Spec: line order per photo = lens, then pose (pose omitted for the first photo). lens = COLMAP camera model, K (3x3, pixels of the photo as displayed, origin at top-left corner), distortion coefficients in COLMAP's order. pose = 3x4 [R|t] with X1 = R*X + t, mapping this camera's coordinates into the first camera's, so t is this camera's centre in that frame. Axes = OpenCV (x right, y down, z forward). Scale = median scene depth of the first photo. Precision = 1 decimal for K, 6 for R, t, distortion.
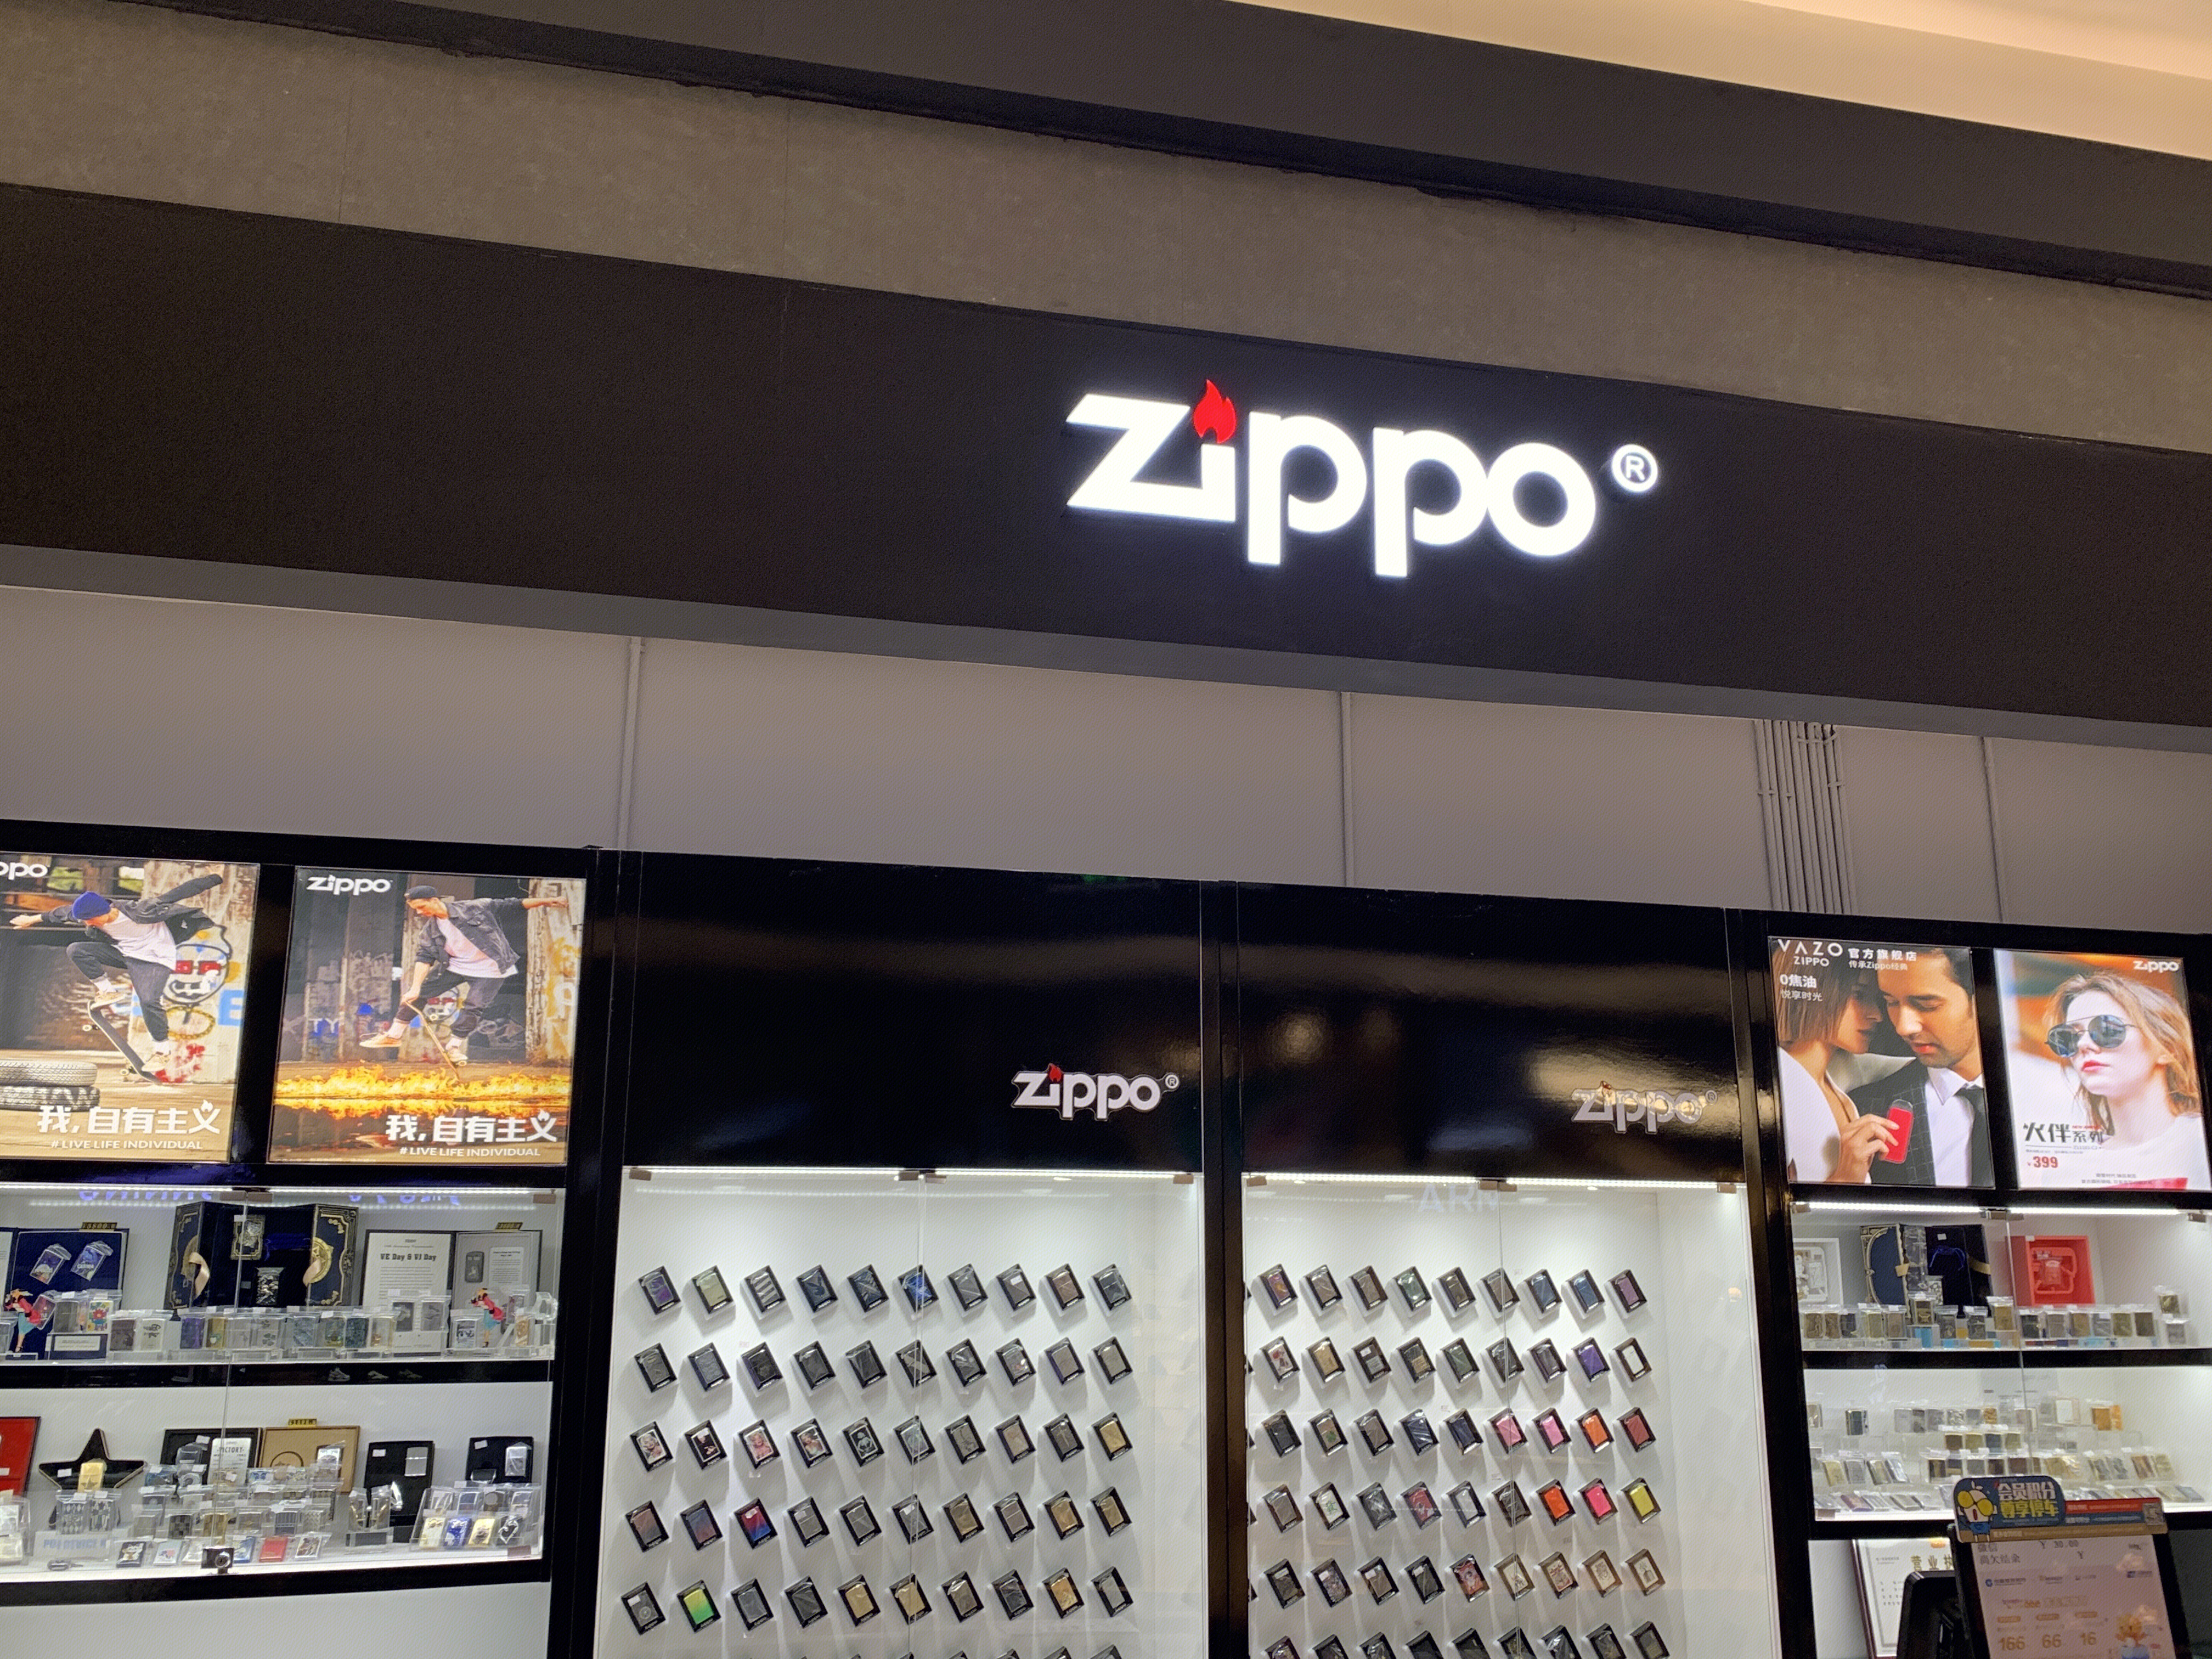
lens RADIAL K [[1956.9, 0, 1106.0], [0, 1956.9, 829.5], [0, 0, 1]] dist [0.177786, -0.335915]
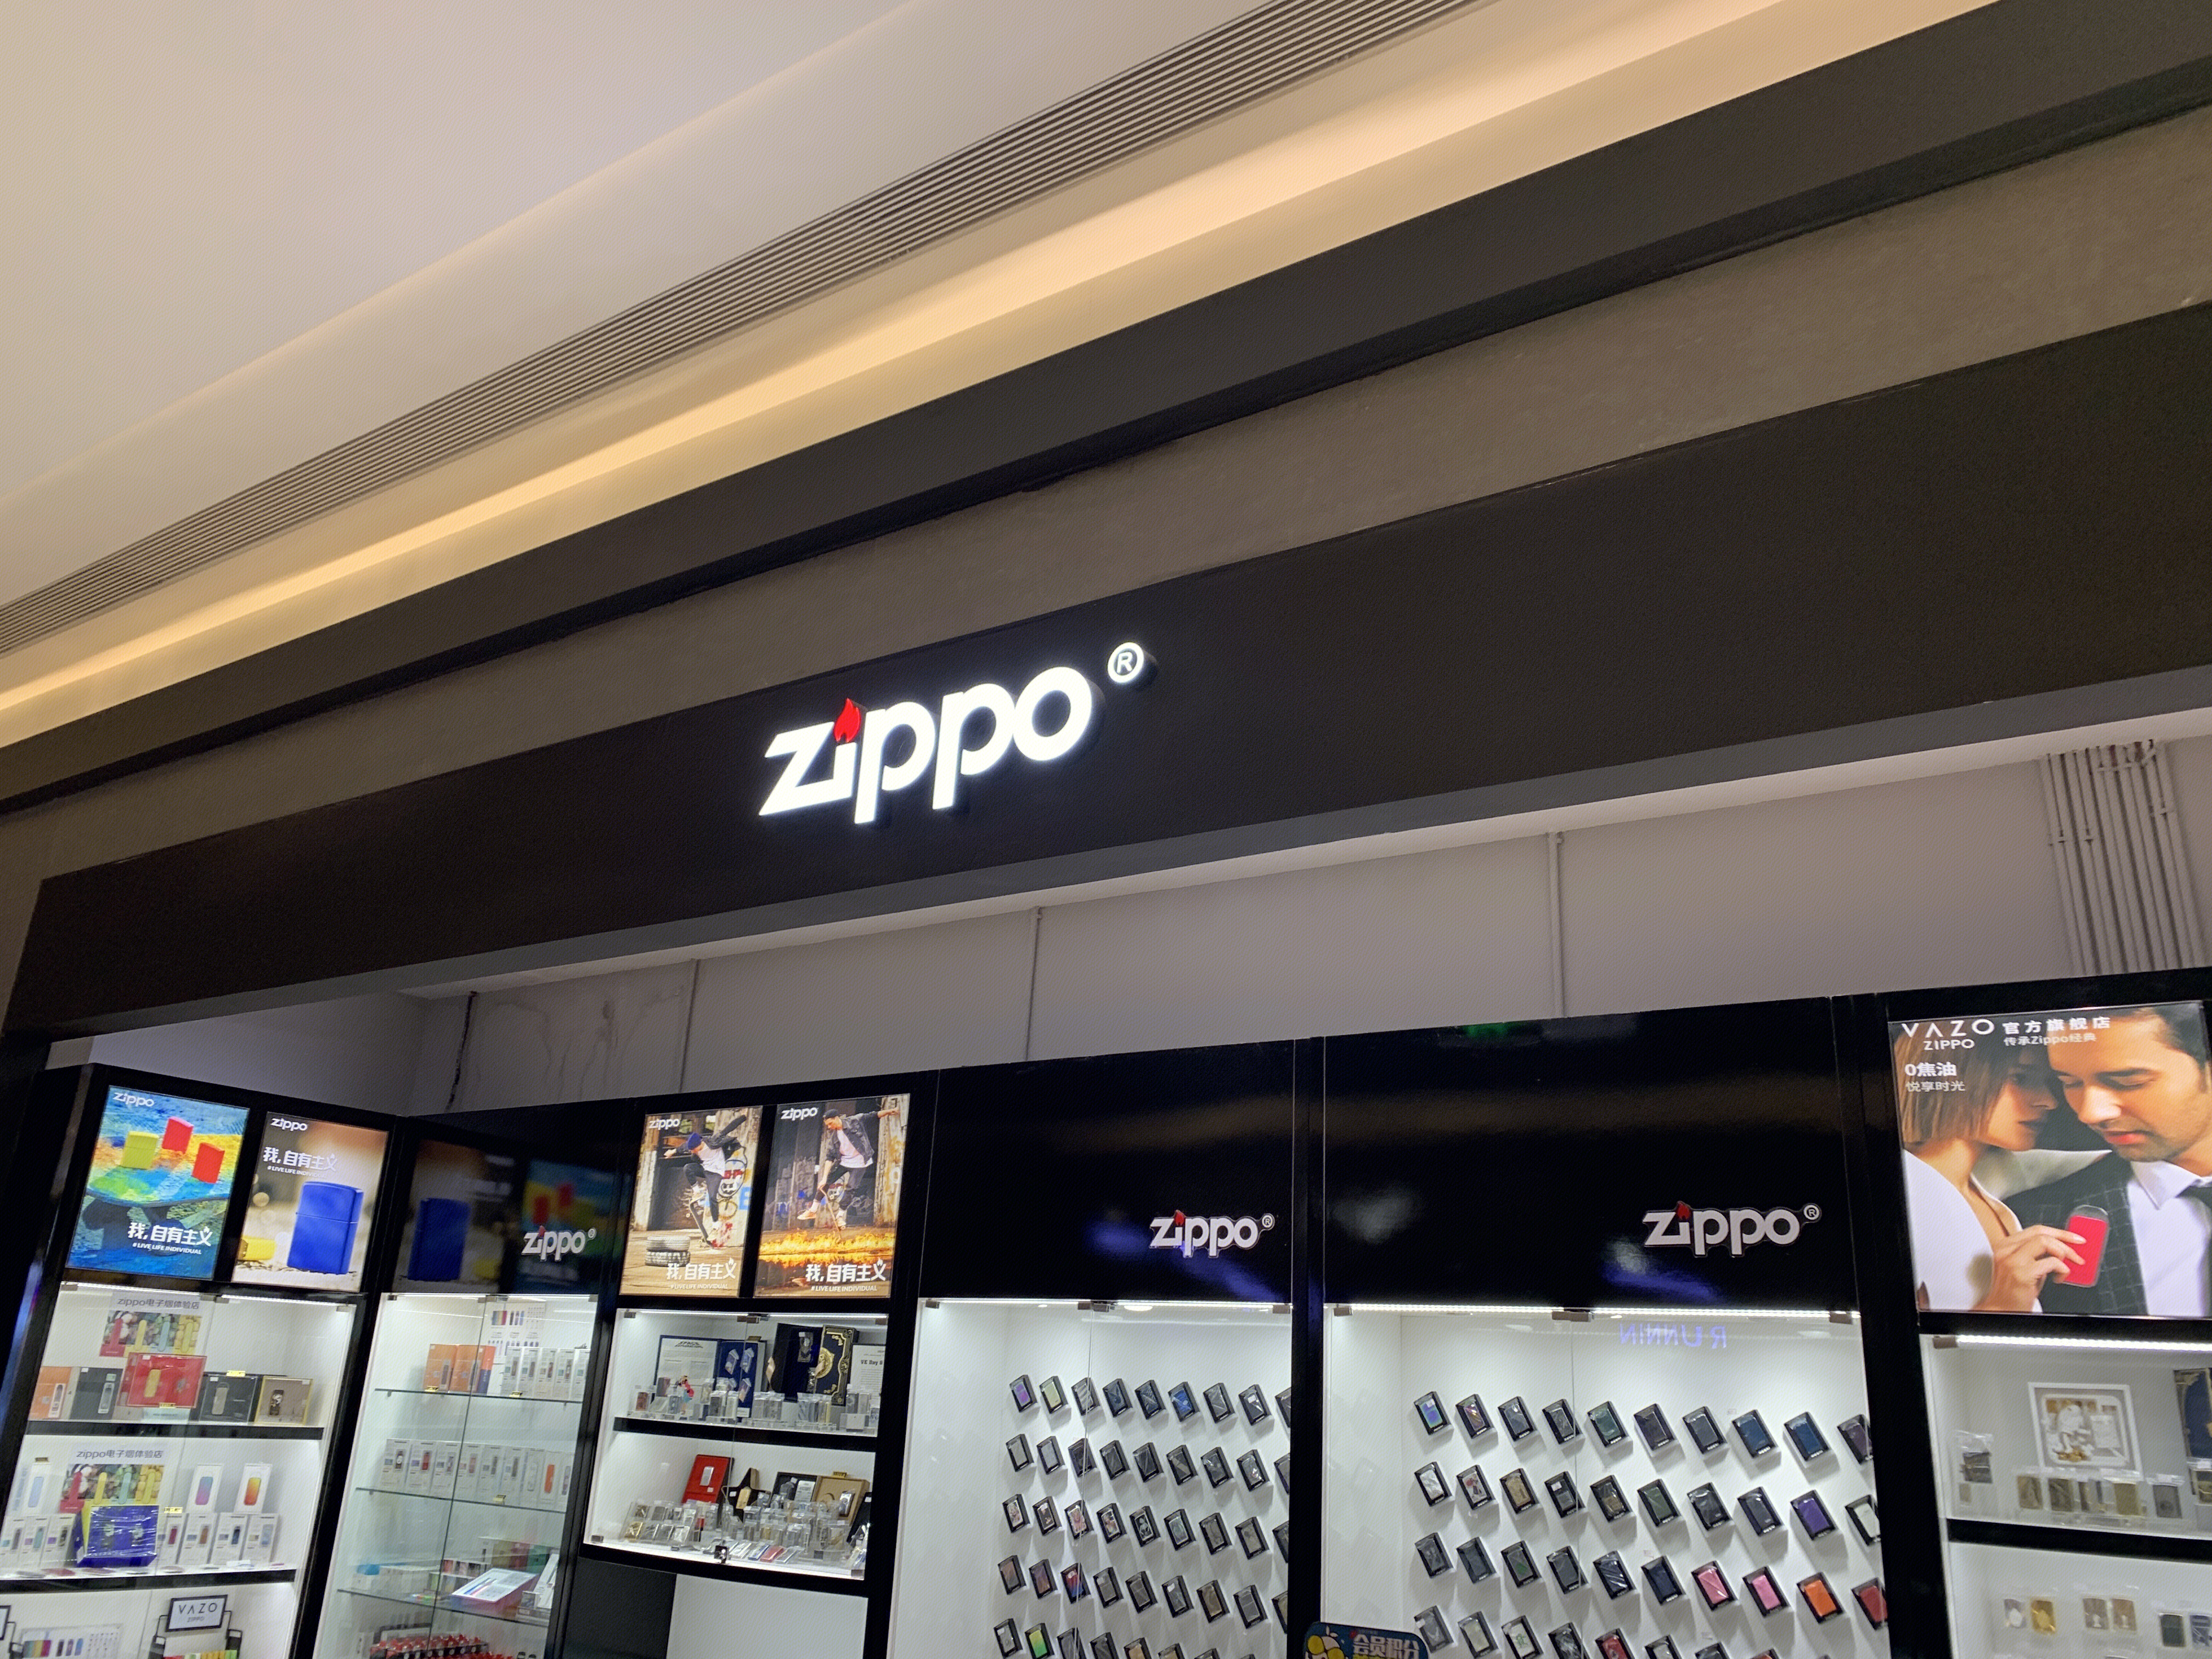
lens RADIAL K [[1690.8, 0, 1106.0], [0, 1690.8, 829.5], [0, 0, 1]] dist [0.089702, -0.074266]
pose [[0.657217, -0.207985, -0.724436, 0.754212], [0.129875, 0.978045, -0.162972, 0.055761], [0.742427, 0.013022, 0.669800, 0.269884]]
